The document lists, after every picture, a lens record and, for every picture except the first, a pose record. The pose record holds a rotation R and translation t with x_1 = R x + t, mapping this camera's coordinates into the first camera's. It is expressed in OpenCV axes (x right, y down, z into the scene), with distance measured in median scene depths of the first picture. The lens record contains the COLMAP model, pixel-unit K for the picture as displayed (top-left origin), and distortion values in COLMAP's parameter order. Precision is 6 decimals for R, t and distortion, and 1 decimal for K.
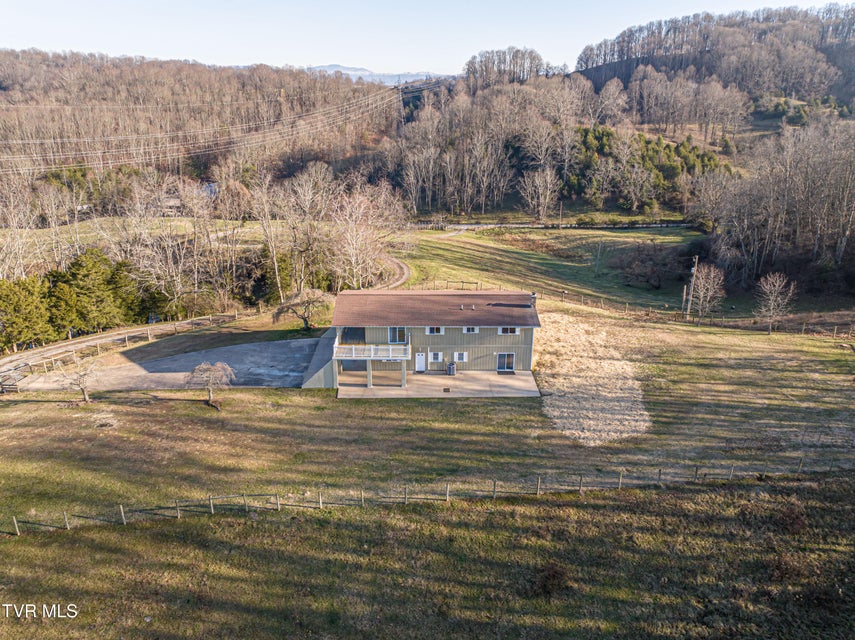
lens RADIAL K [[615.2, 0, 427.5], [0, 615.2, 320.0], [0, 0, 1]] dist [-0.058722, 0.028295]
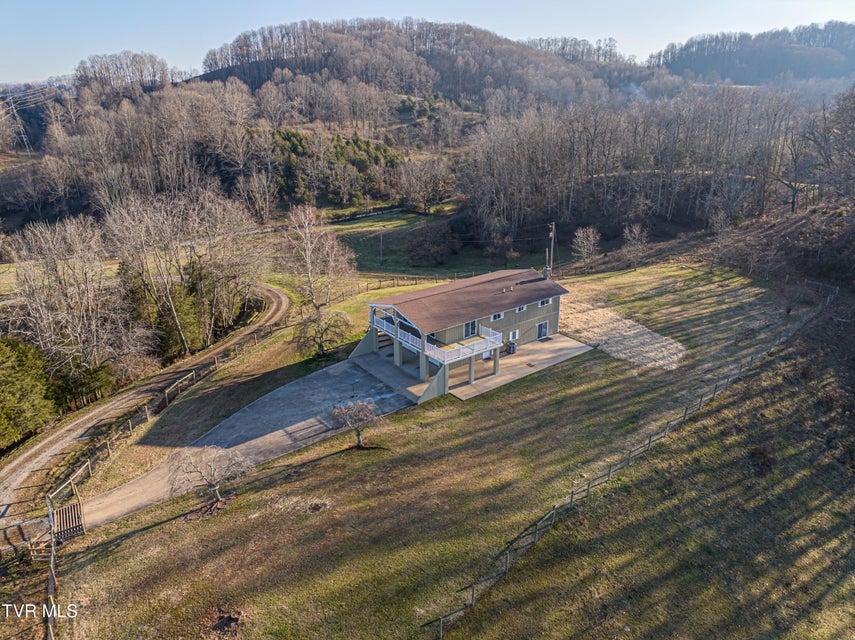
lens RADIAL K [[600.9, 0, 432.5], [0, 600.9, 316.8], [0, 0, 1]] dist [-0.048445, 0.017282]
pose [[0.803898, -0.219845, 0.552645, -0.317142], [0.221398, 0.973014, 0.065017, -0.036215], [-0.552025, 0.070088, 0.830877, 0.095091]]
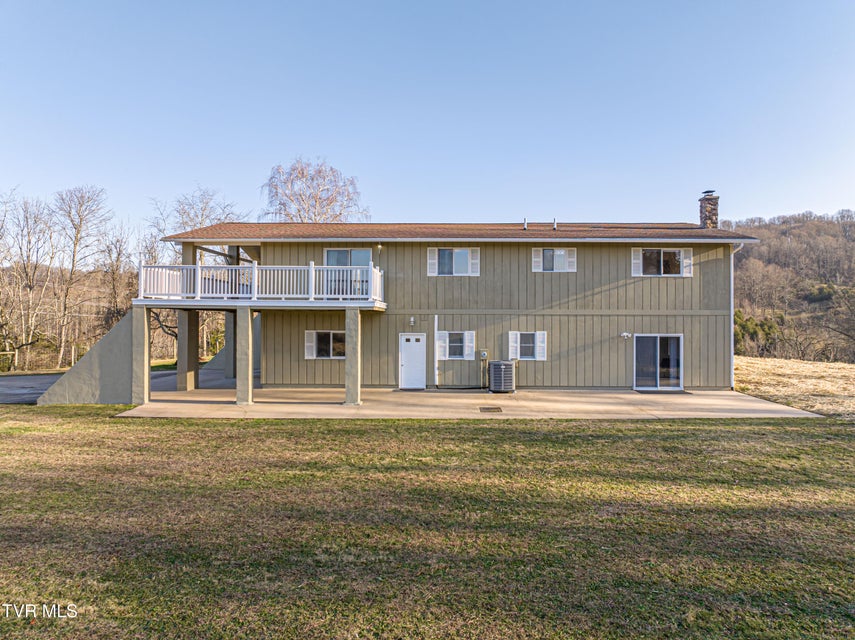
lens RADIAL K [[600.9, 0, 432.5], [0, 600.9, 316.8], [0, 0, 1]] dist [-0.048445, 0.017282]
pose [[0.999056, -0.006230, -0.042990, 0.007324], [-0.009595, 0.933565, -0.358279, 0.082284], [0.042366, 0.358353, 0.932624, 0.332570]]
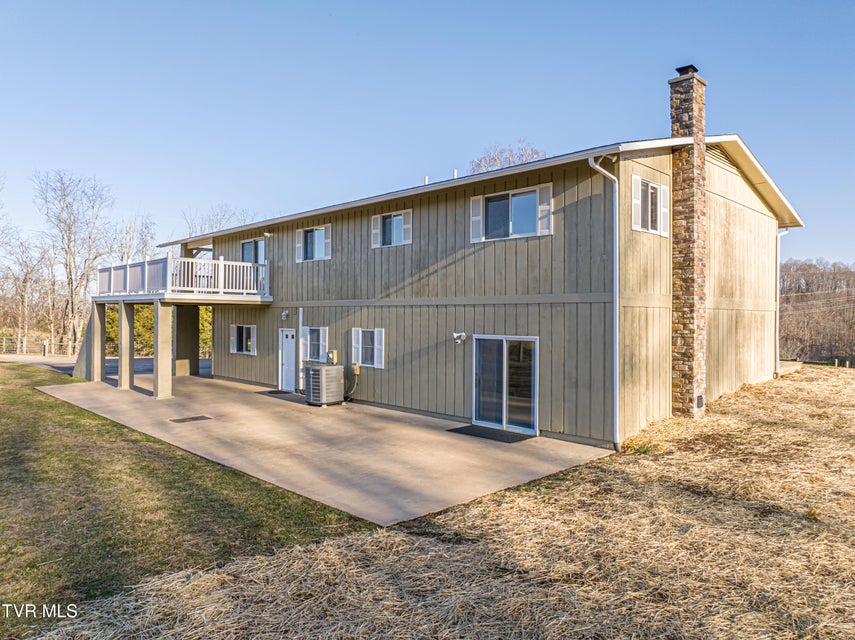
lens RADIAL K [[600.9, 0, 432.5], [0, 600.9, 316.8], [0, 0, 1]] dist [-0.048445, 0.017282]
pose [[0.697506, -0.006191, -0.716552, 0.126246], [-0.250652, 0.934685, -0.252066, 0.051804], [0.671311, 0.355423, 0.650397, 0.417950]]
